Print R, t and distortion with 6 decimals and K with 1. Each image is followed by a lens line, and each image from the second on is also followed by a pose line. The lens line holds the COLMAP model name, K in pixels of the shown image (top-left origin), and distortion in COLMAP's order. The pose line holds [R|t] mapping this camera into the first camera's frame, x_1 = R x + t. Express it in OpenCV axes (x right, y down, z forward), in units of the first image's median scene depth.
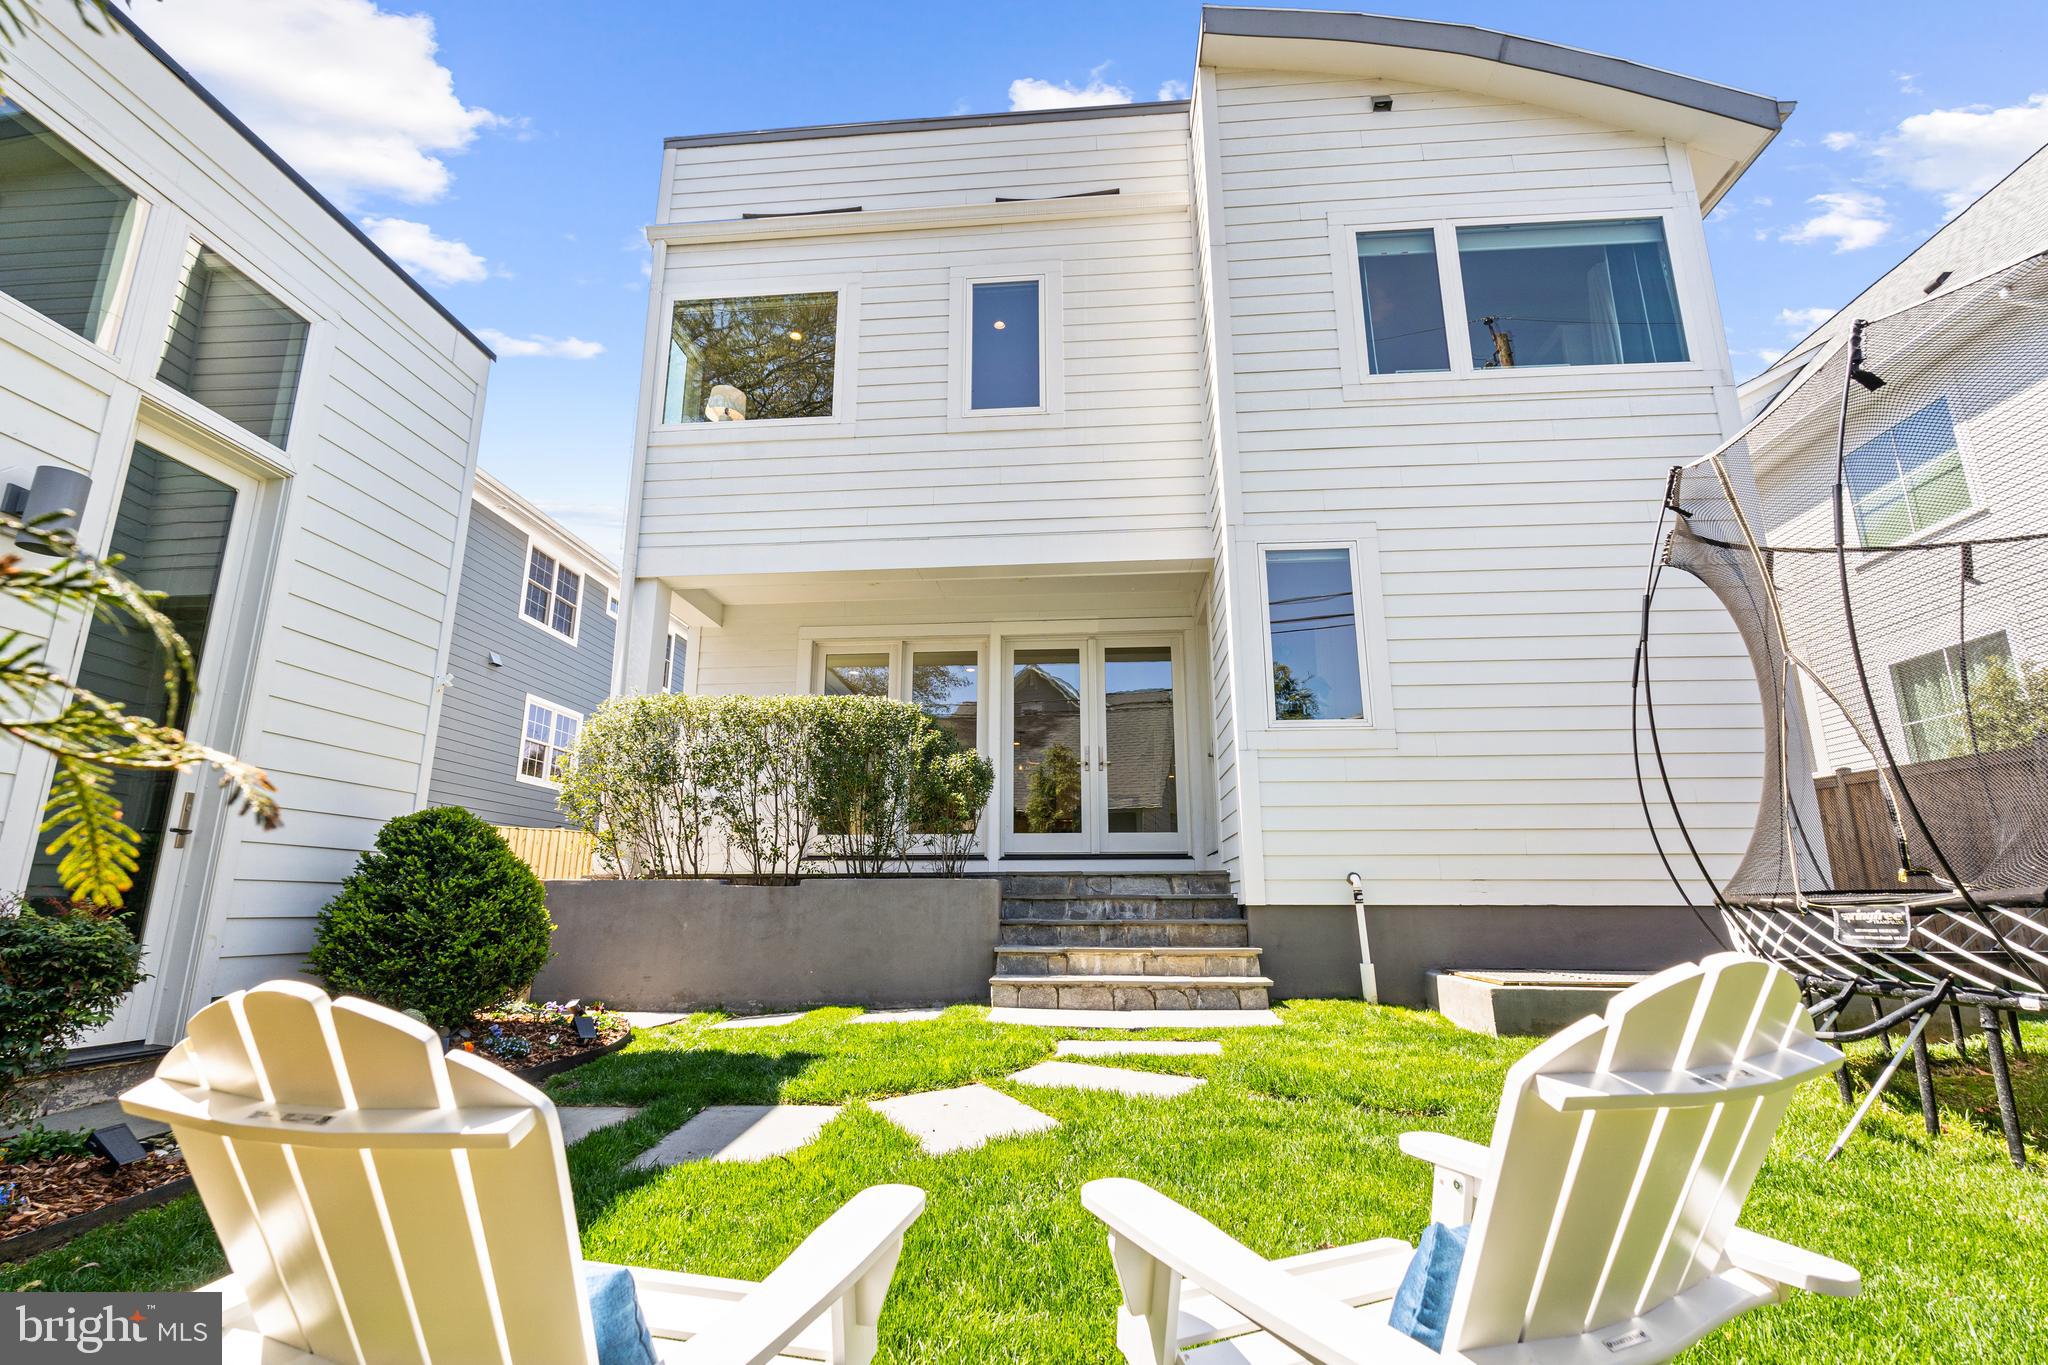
lens RADIAL K [[942.0, 0, 1024.0], [0, 942.0, 682.5], [0, 0, 1]] dist [-0.002117, -0.000216]
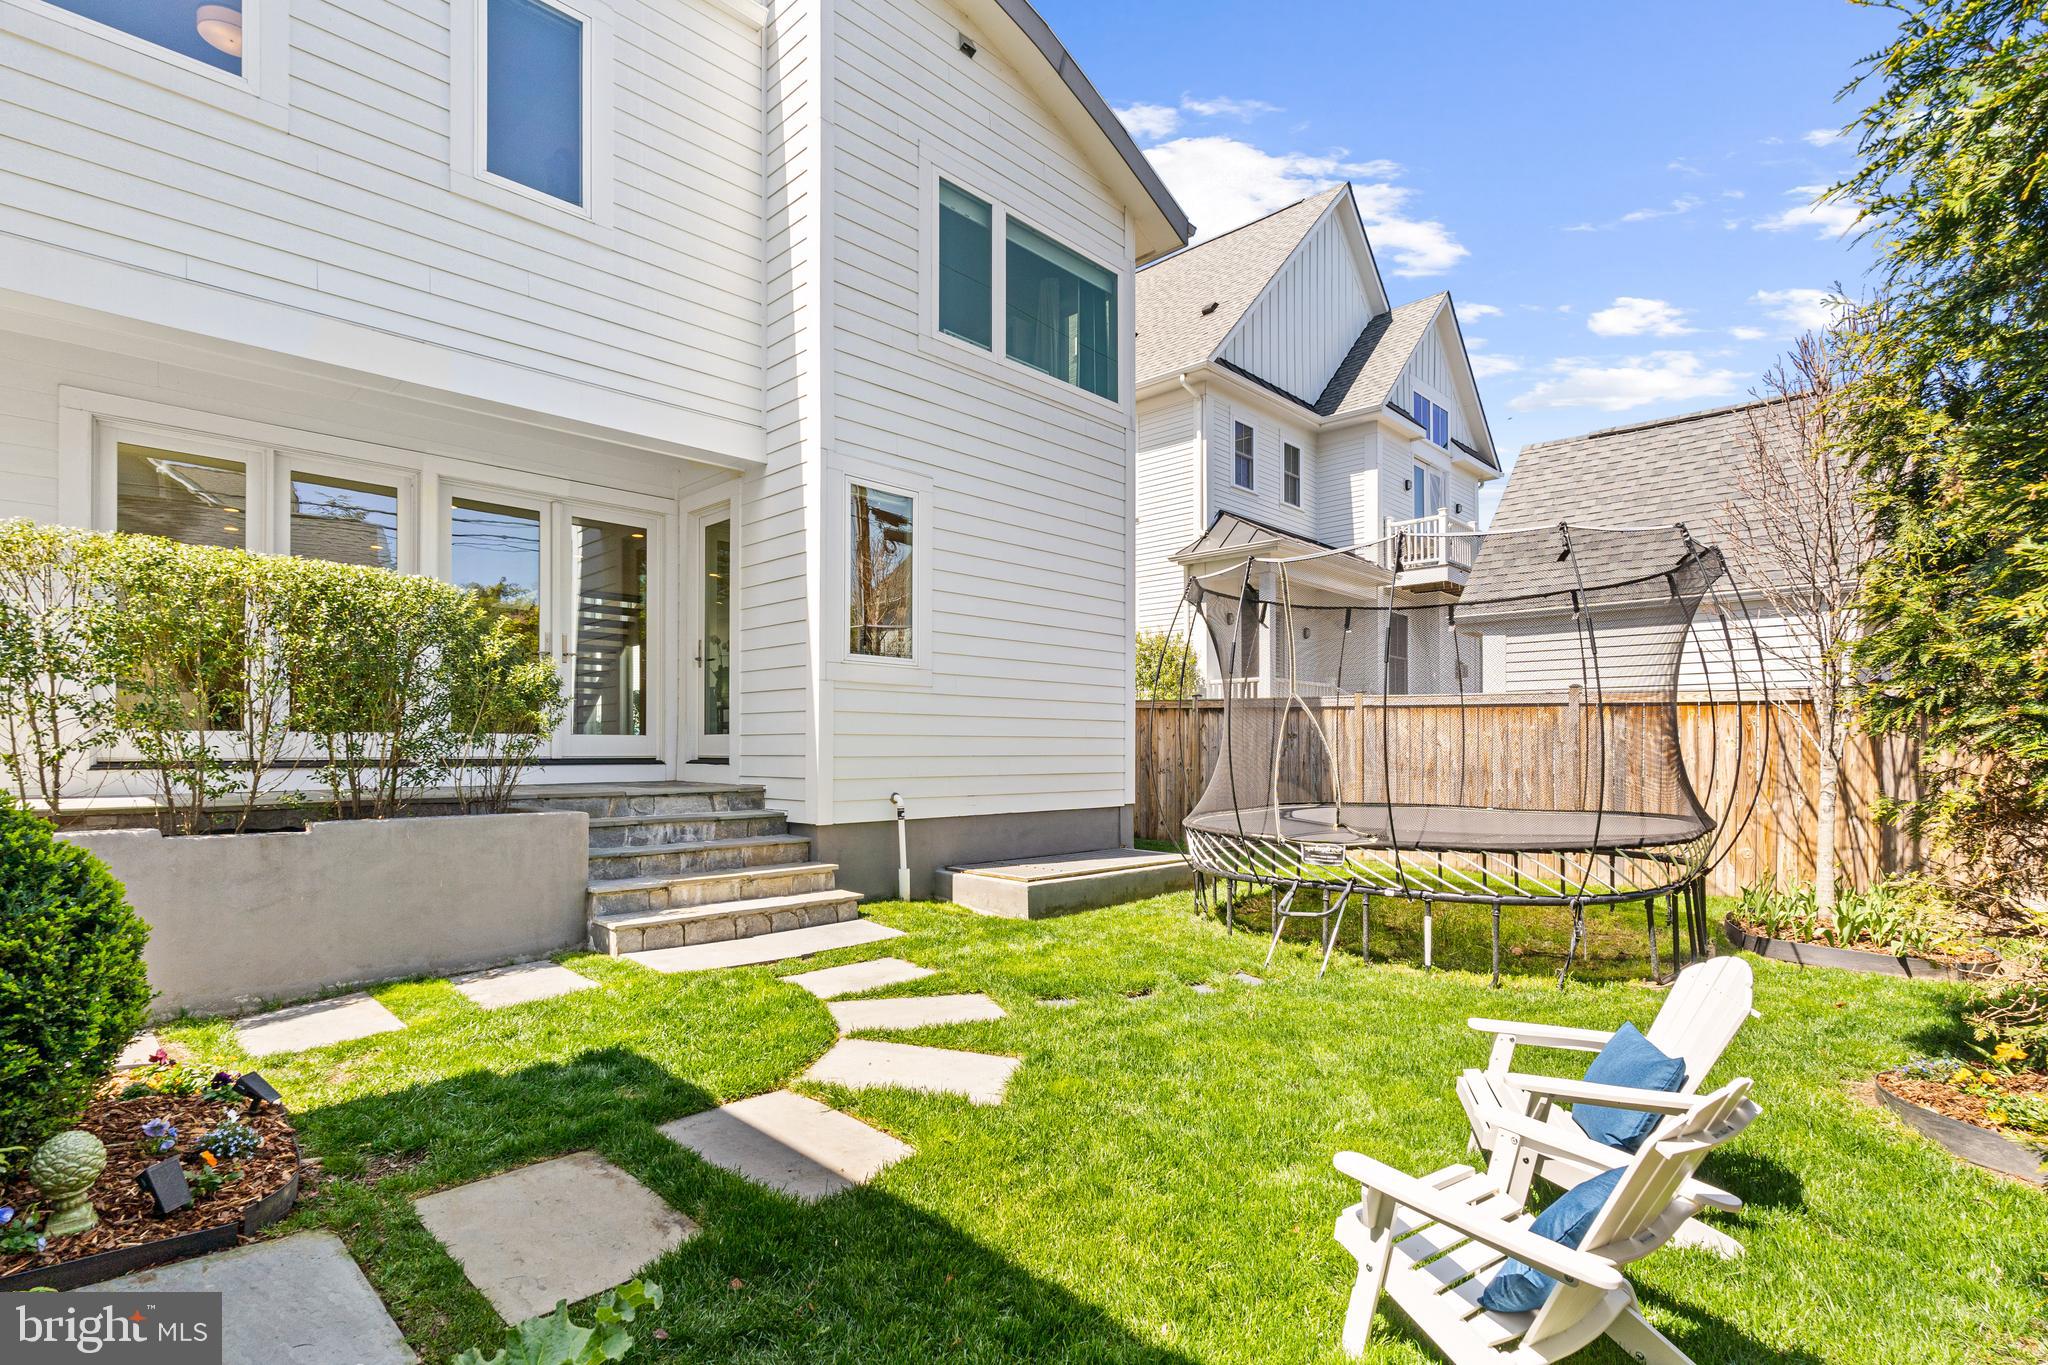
lens RADIAL K [[1016.4, 0, 1025.4], [0, 1016.4, 731.3], [0, 0, 1]] dist [-0.000361, 0.000267]
pose [[0.626016, 0.014136, 0.779682, -0.483992], [-0.187869, 0.973120, 0.133199, -0.062075], [-0.756842, -0.229863, 0.611844, 0.127358]]
